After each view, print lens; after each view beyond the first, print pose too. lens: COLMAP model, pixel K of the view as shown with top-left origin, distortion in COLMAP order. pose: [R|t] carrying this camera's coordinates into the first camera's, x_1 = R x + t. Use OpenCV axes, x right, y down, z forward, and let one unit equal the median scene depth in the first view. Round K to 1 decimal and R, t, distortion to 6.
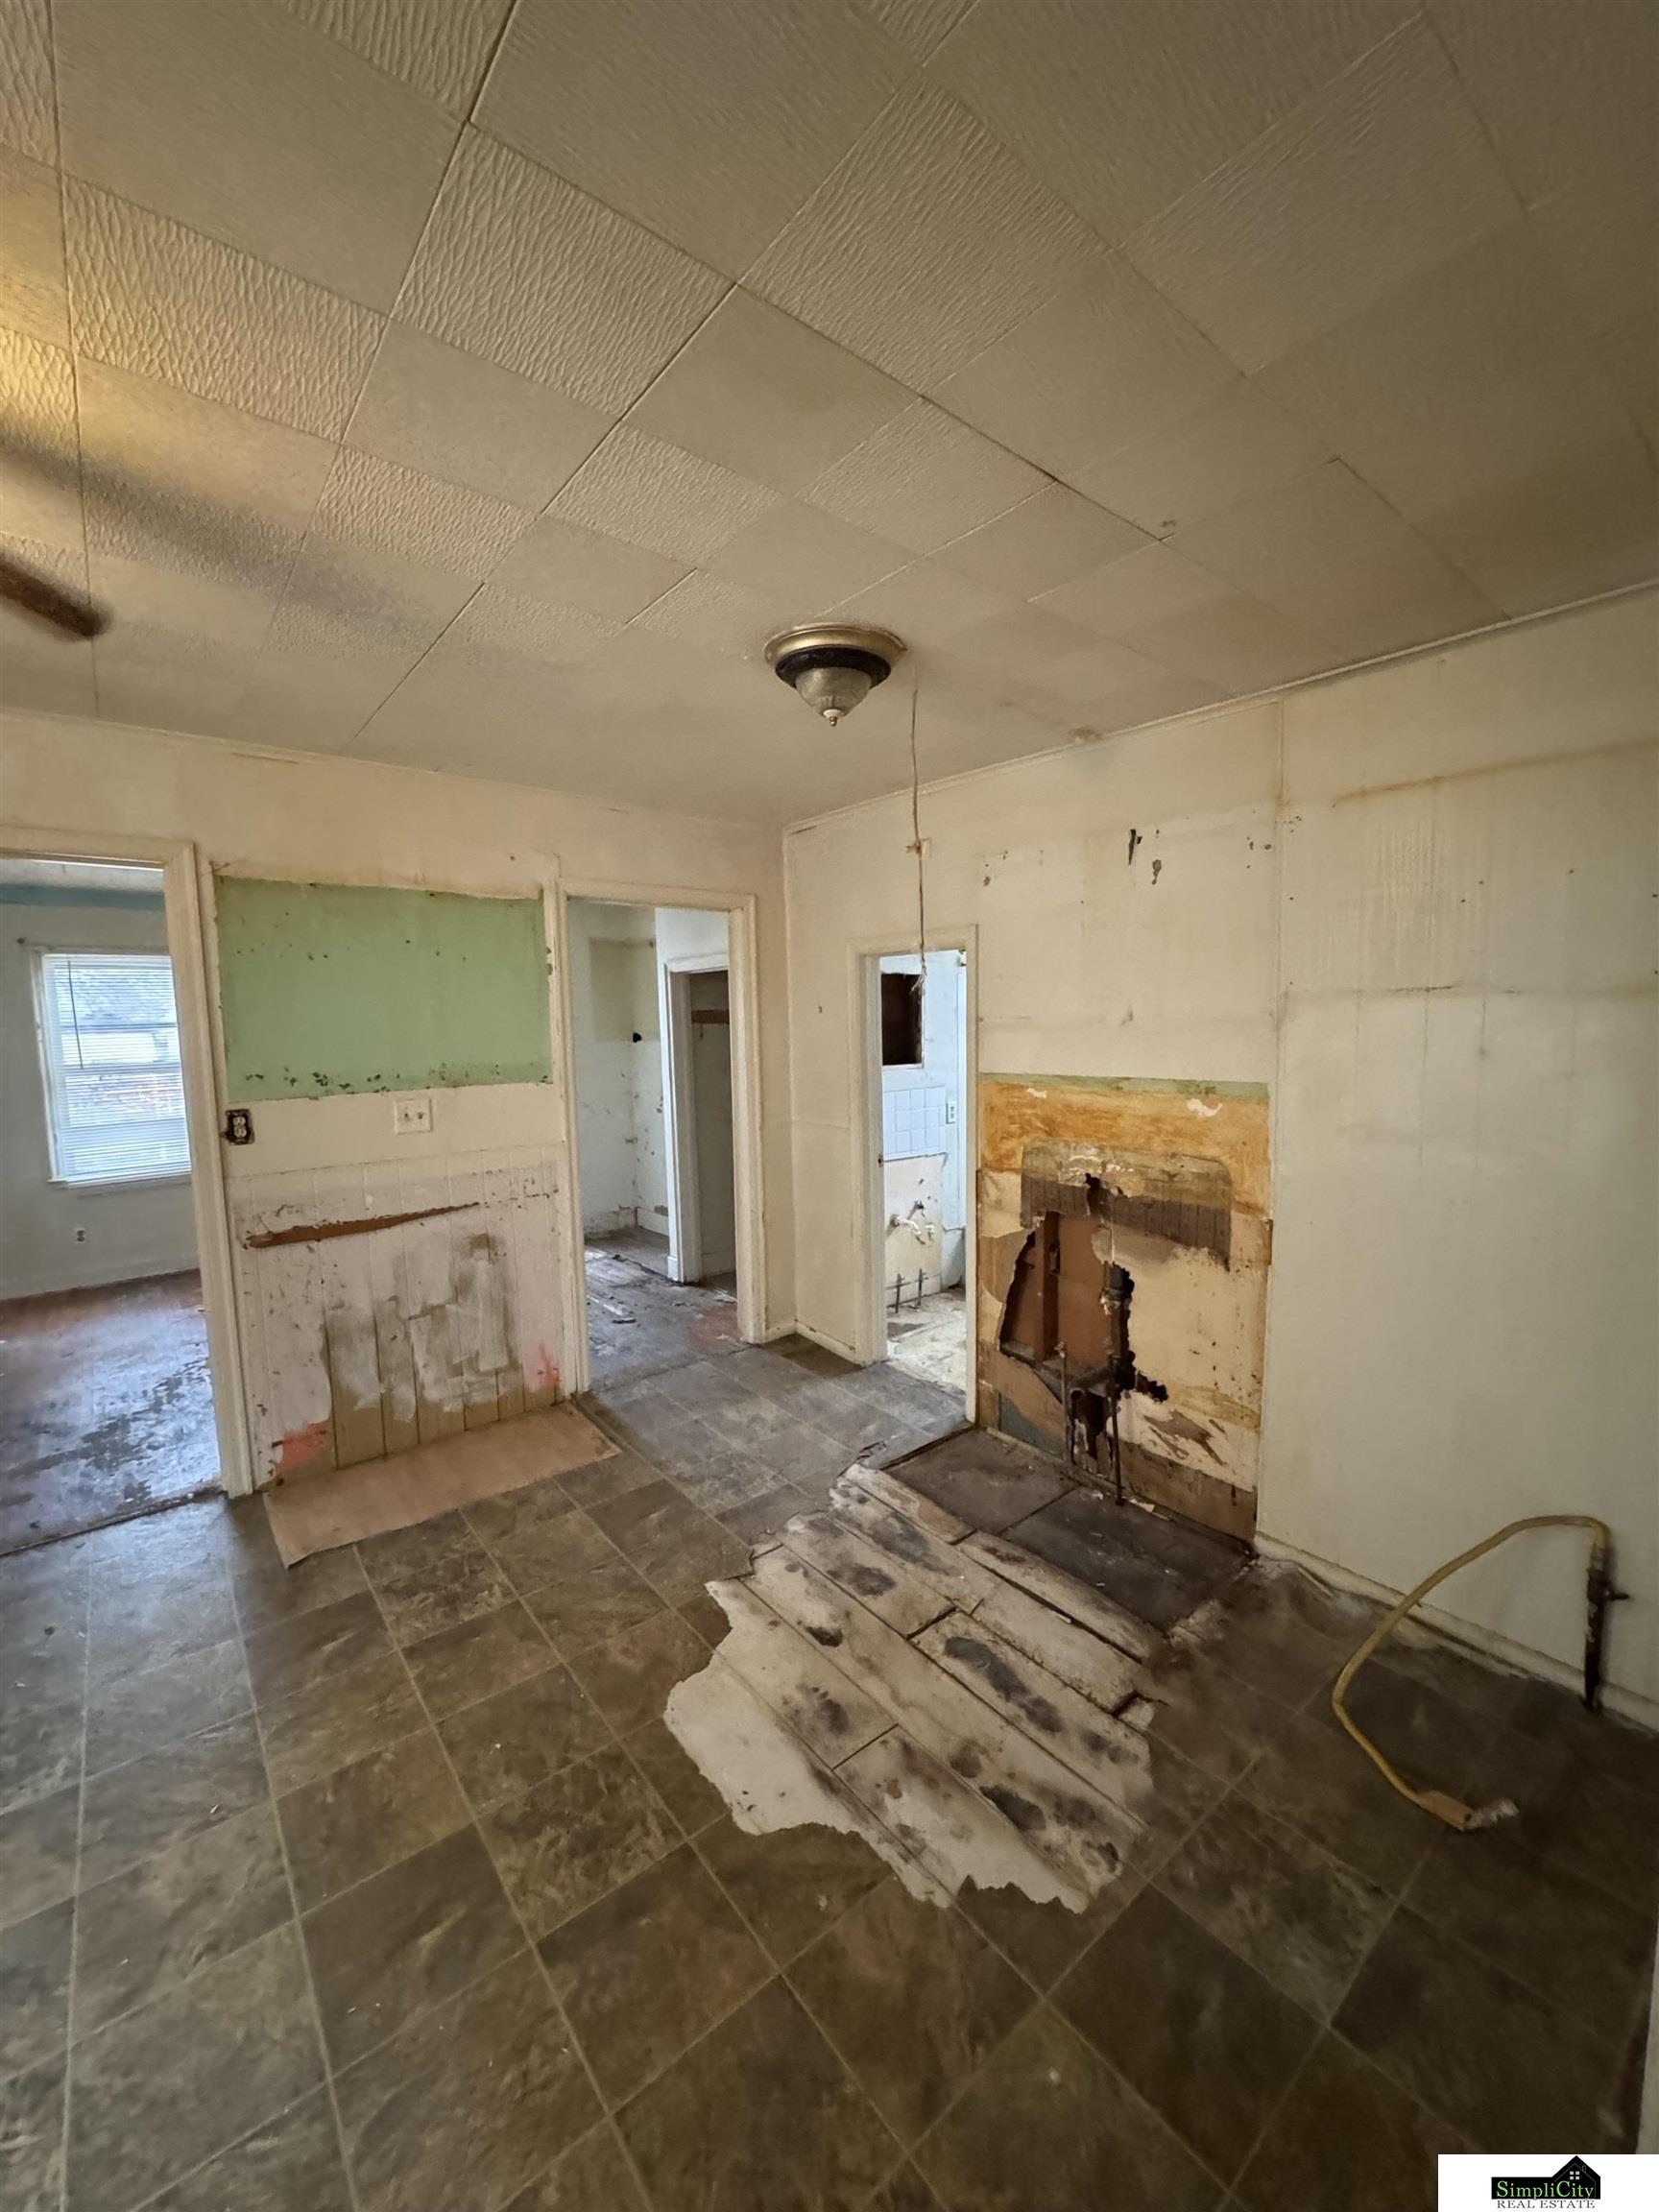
lens RADIAL K [[879.1, 0, 829.4], [0, 879.1, 1108.1], [0, 0, 1]] dist [-0.000769, 0.000517]
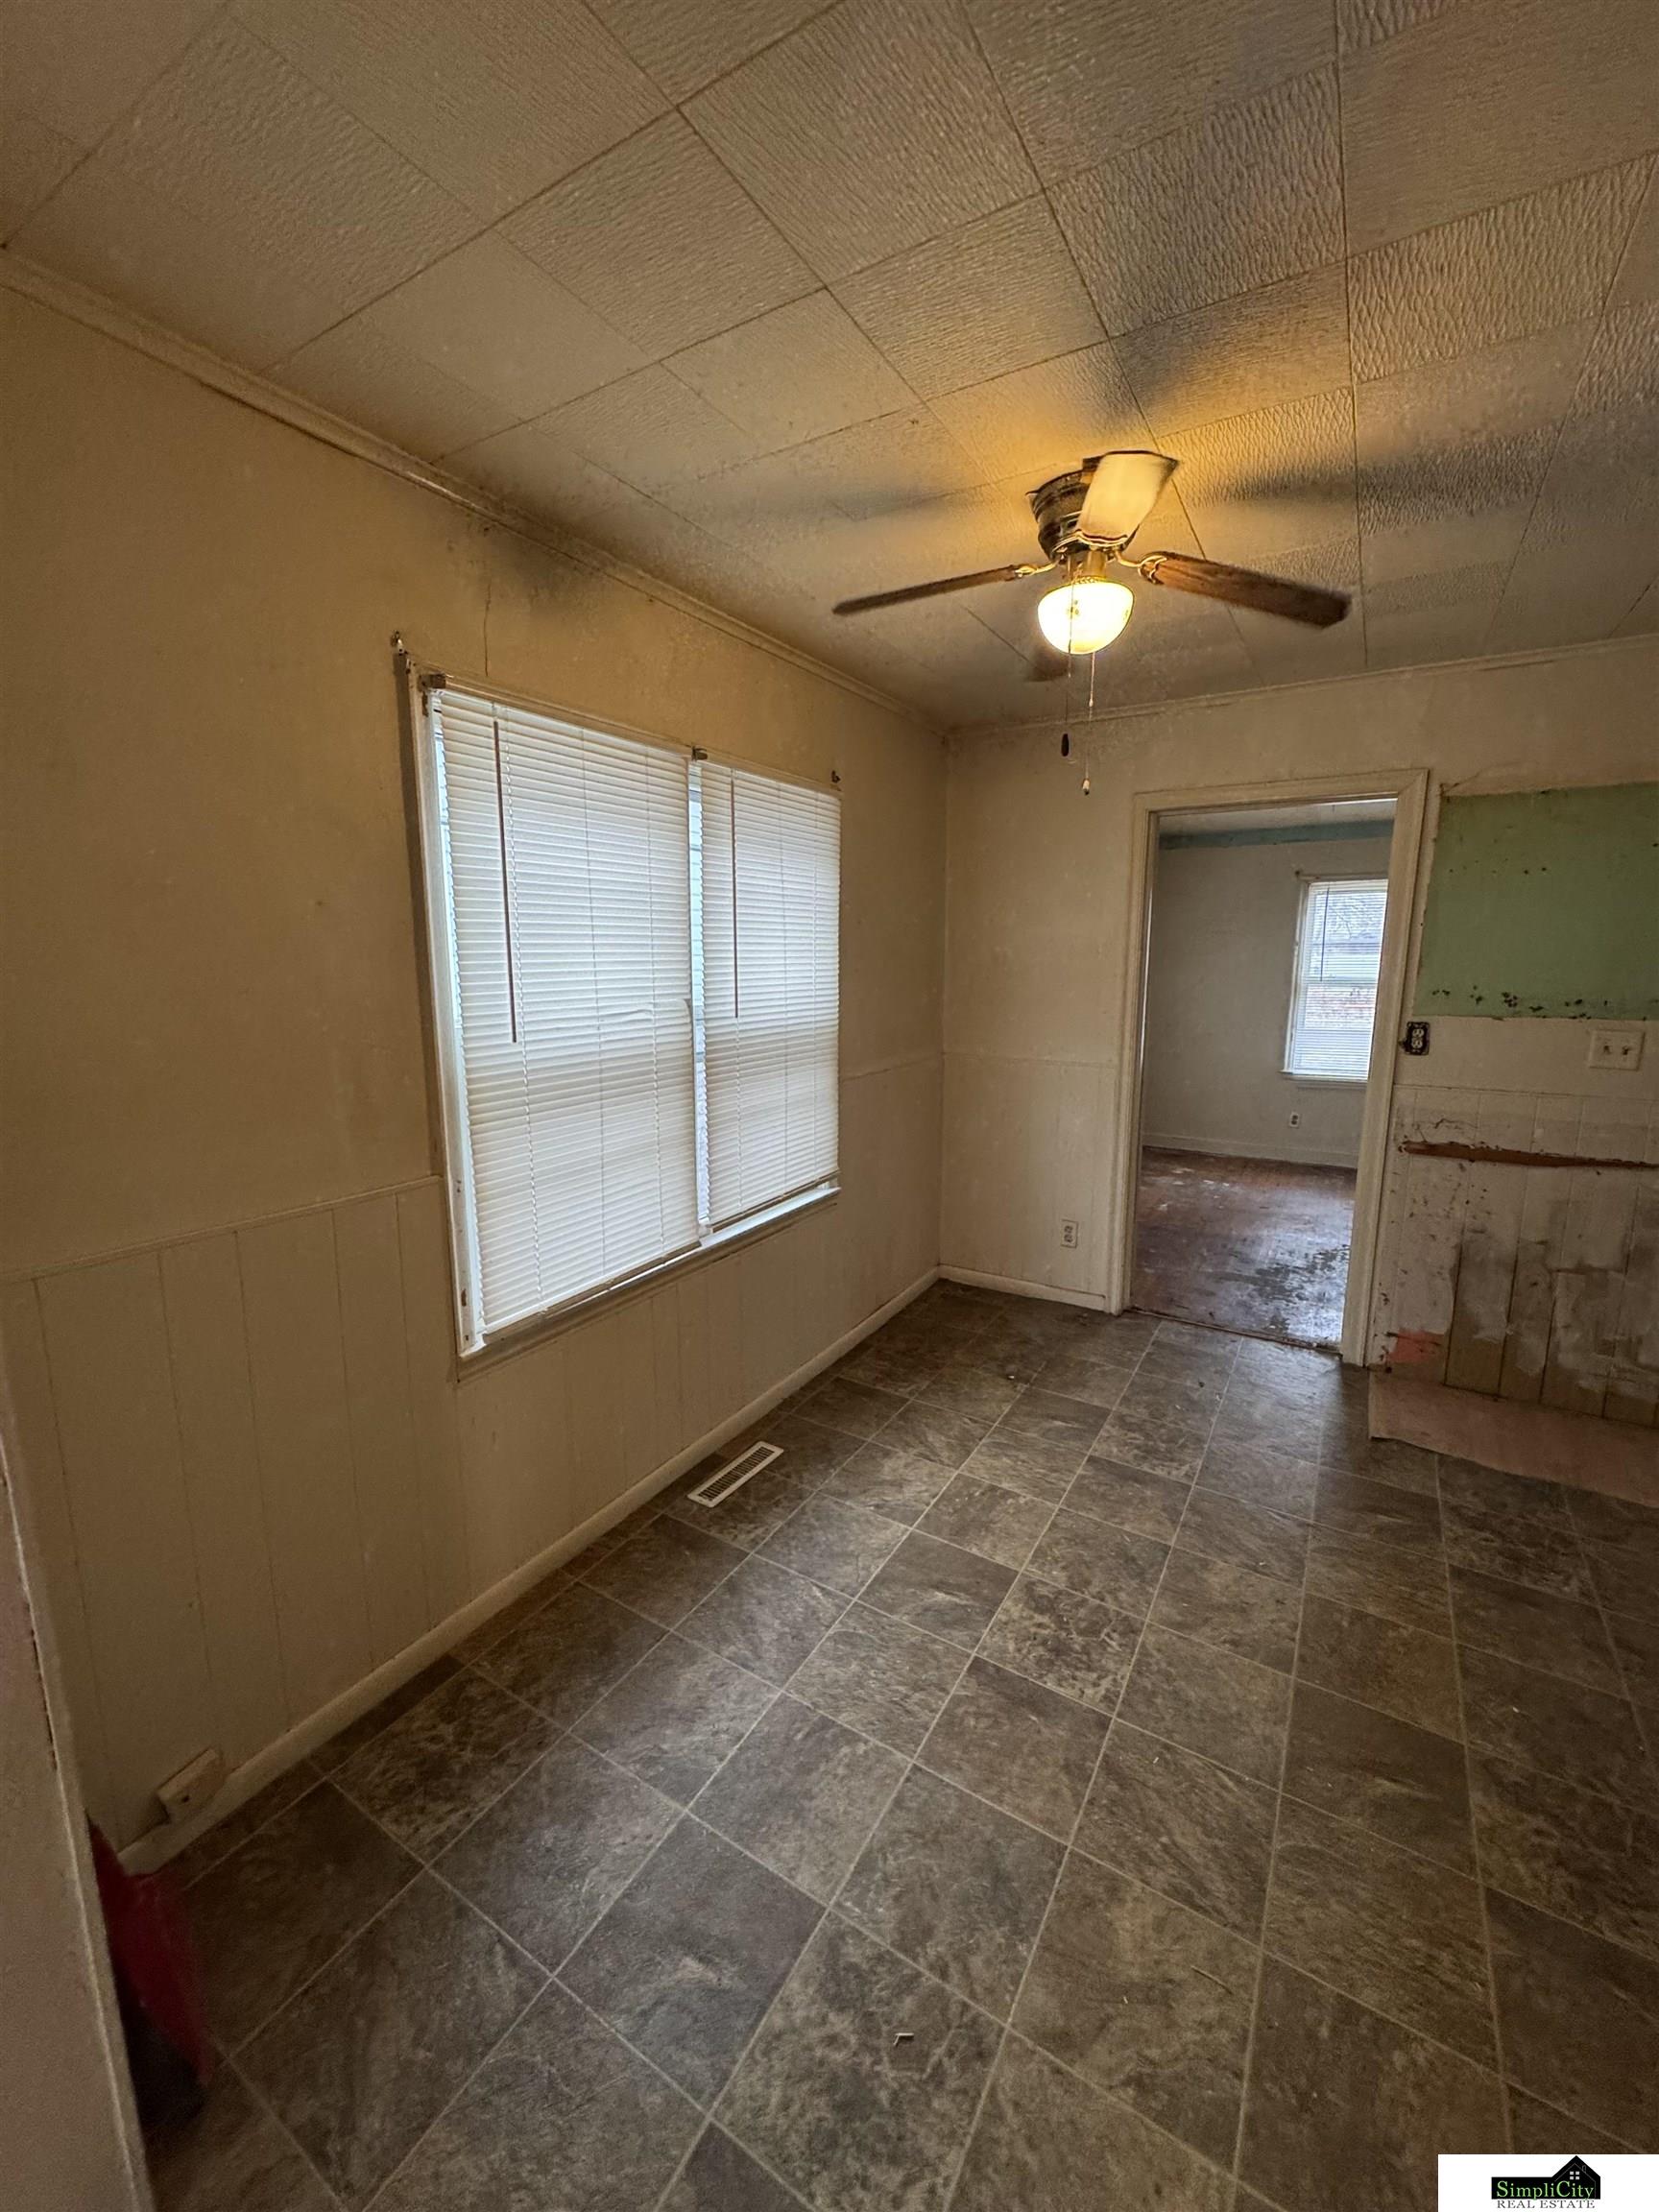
lens RADIAL K [[879.1, 0, 844.2], [0, 879.1, 1109.4], [0, 0, 1]] dist [-0.000769, 0.000517]
pose [[0.348517, 0.183774, -0.919110, 0.074428], [-0.102035, 0.982202, 0.157699, 0.007792], [0.931732, 0.038820, 0.361066, -0.026099]]
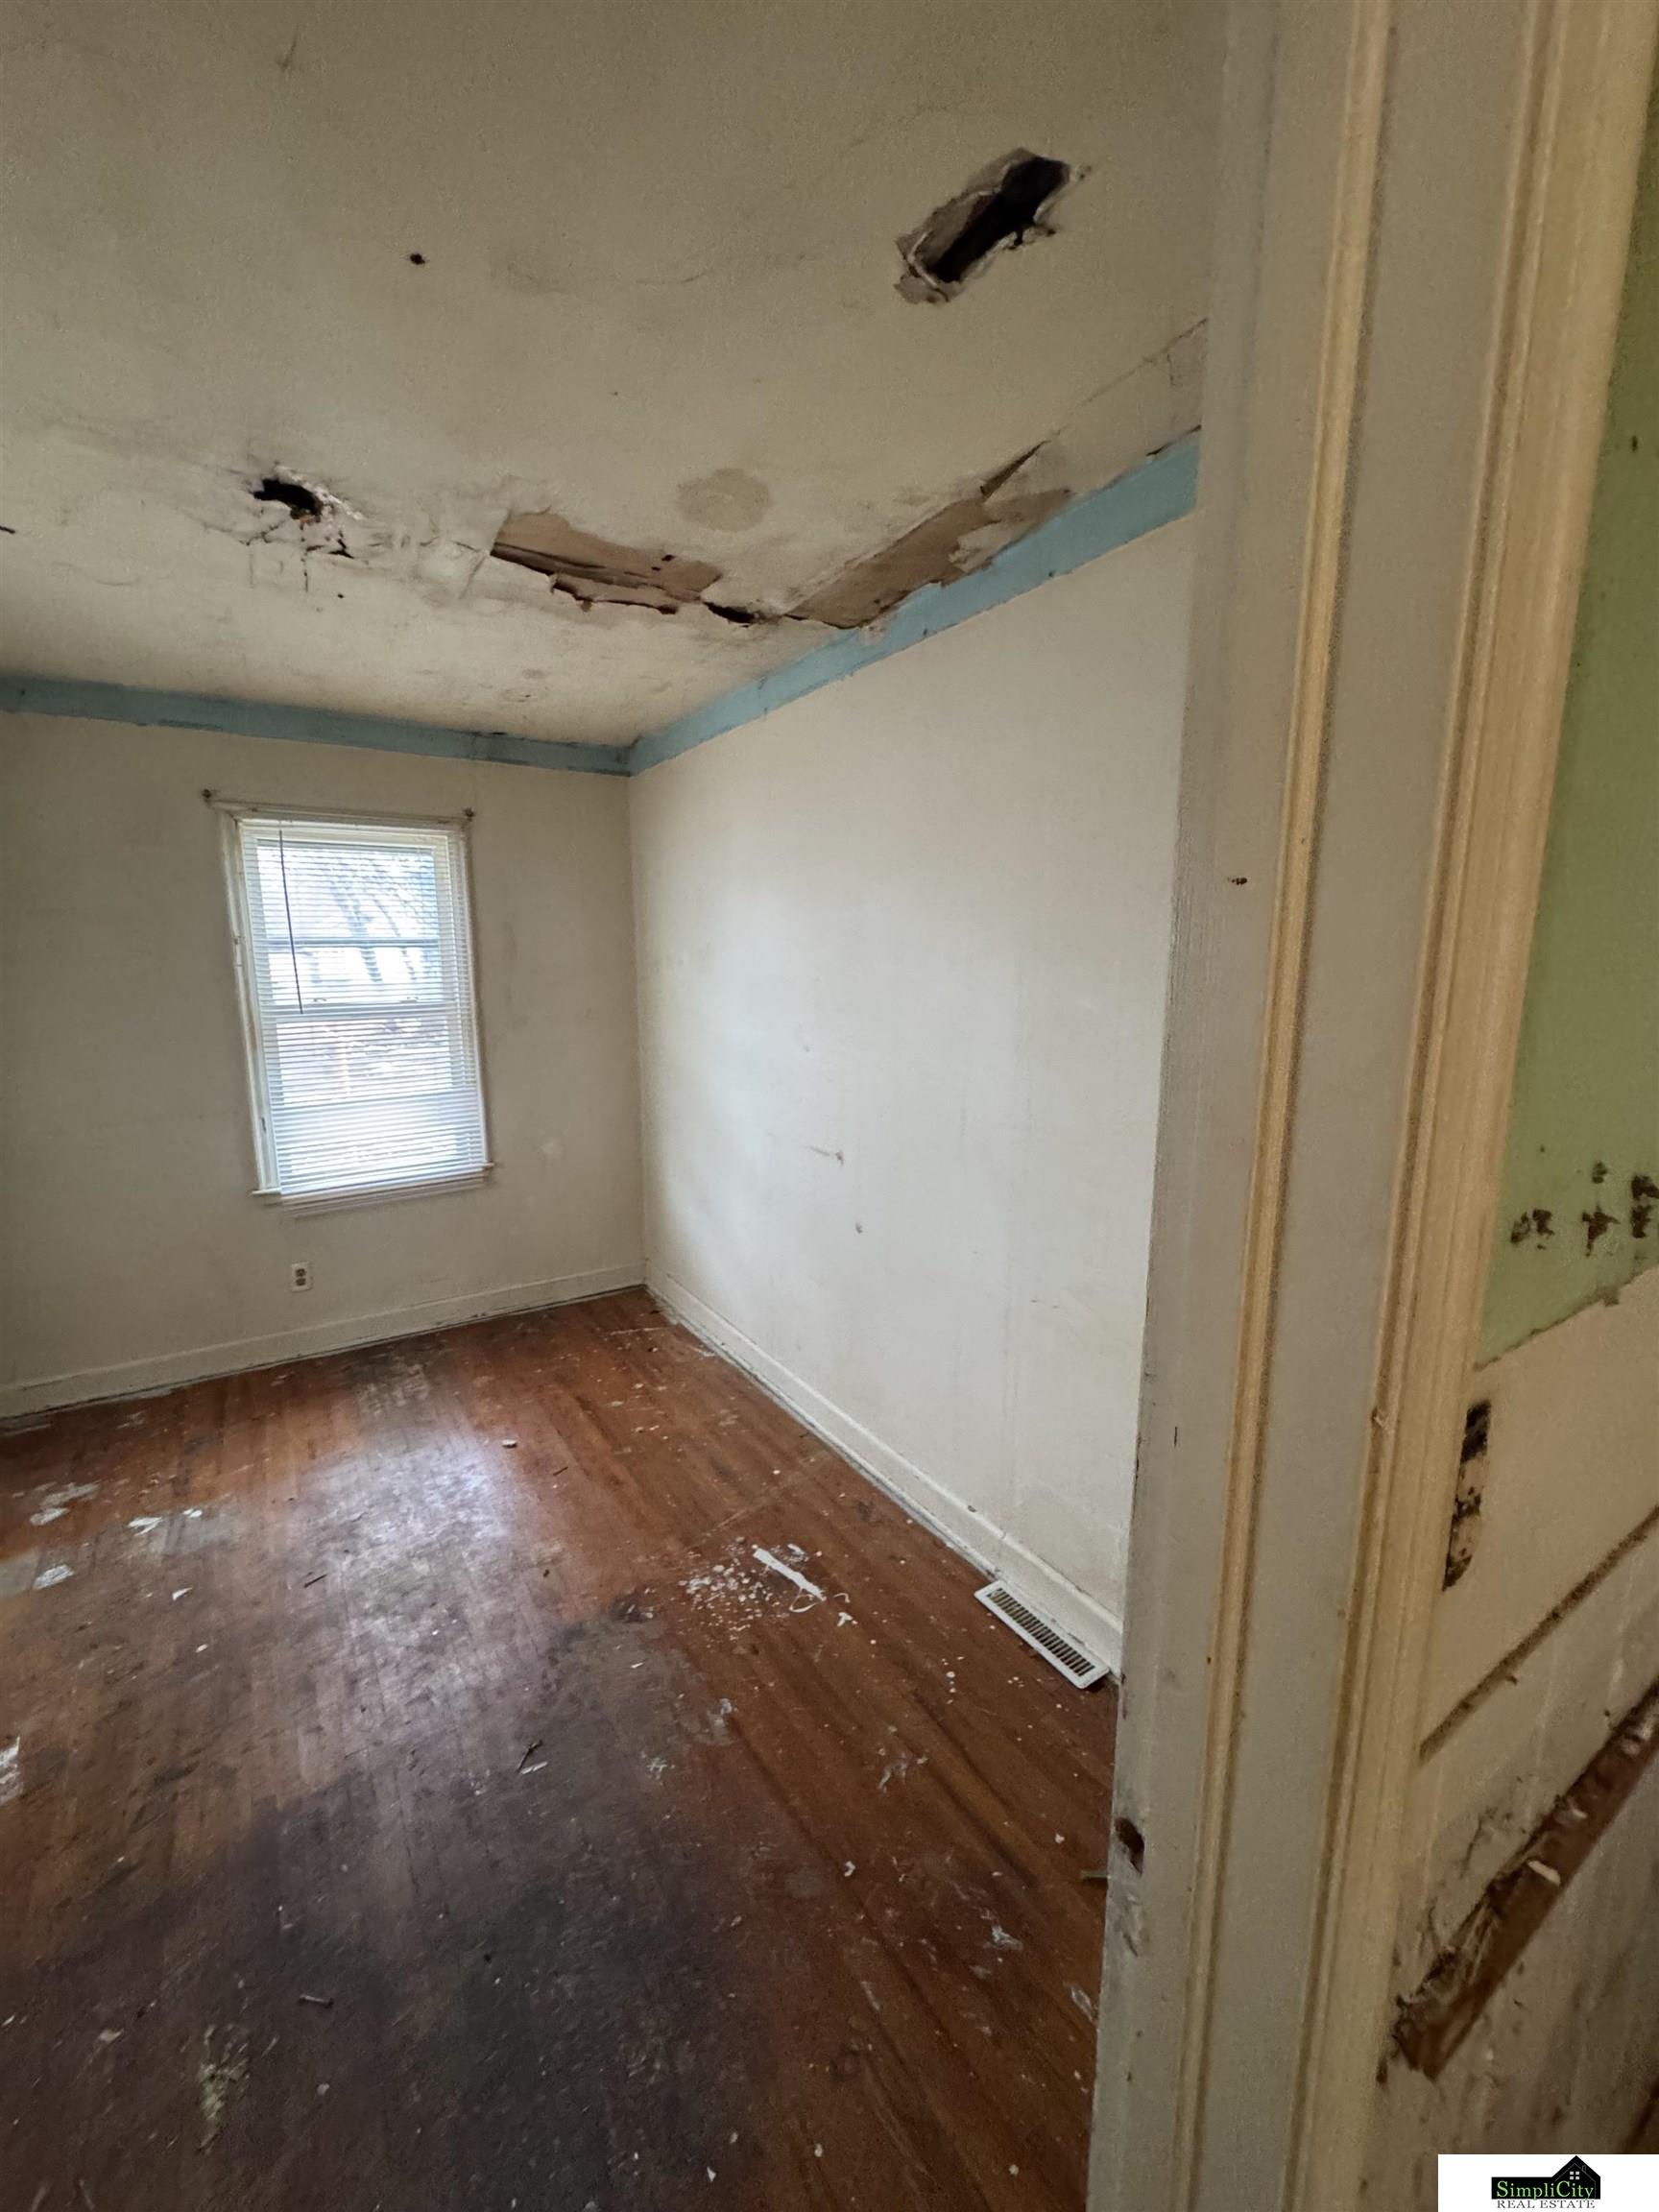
lens RADIAL K [[879.1, 0, 829.9], [0, 879.1, 1103.7], [0, 0, 1]] dist [-0.000769, 0.000517]
pose [[0.993191, 0.037318, -0.110363, -0.748075], [-0.029591, 0.997049, 0.070840, -0.063268], [0.112681, -0.067091, 0.991364, 0.775901]]
